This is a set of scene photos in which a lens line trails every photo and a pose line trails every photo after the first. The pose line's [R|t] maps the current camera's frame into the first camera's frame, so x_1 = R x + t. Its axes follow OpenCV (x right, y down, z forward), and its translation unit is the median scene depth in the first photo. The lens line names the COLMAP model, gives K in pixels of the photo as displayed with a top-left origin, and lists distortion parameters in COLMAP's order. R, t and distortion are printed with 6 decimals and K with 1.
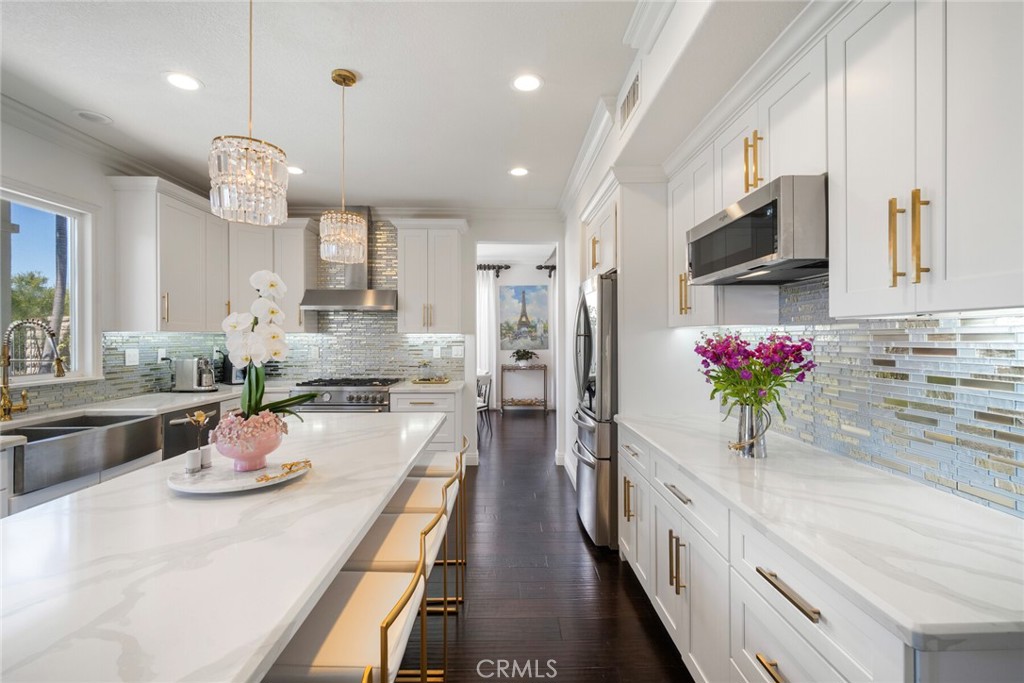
lens RADIAL K [[447.8, 0, 514.4], [0, 447.8, 339.9], [0, 0, 1]] dist [-0.009615, 0.002259]
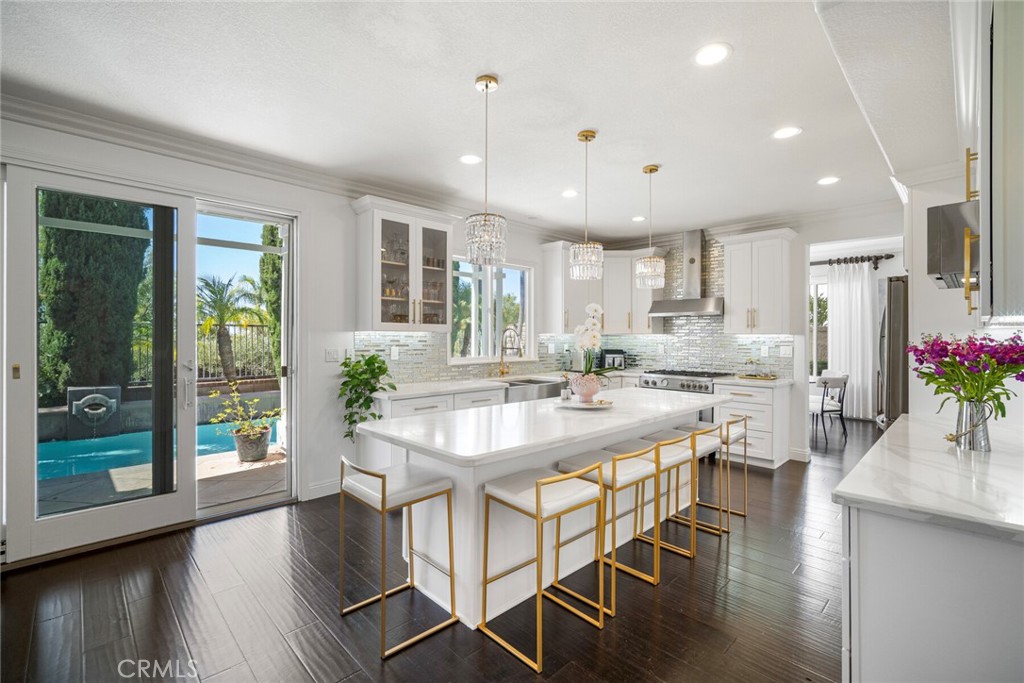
lens RADIAL K [[447.8, 0, 514.9], [0, 447.8, 339.7], [0, 0, 1]] dist [-0.009615, 0.002259]
pose [[0.687426, 0.007409, -0.726217, 0.197106], [-0.008141, 0.999964, 0.002495, 0.001406], [0.726209, 0.004197, 0.687461, -0.188918]]
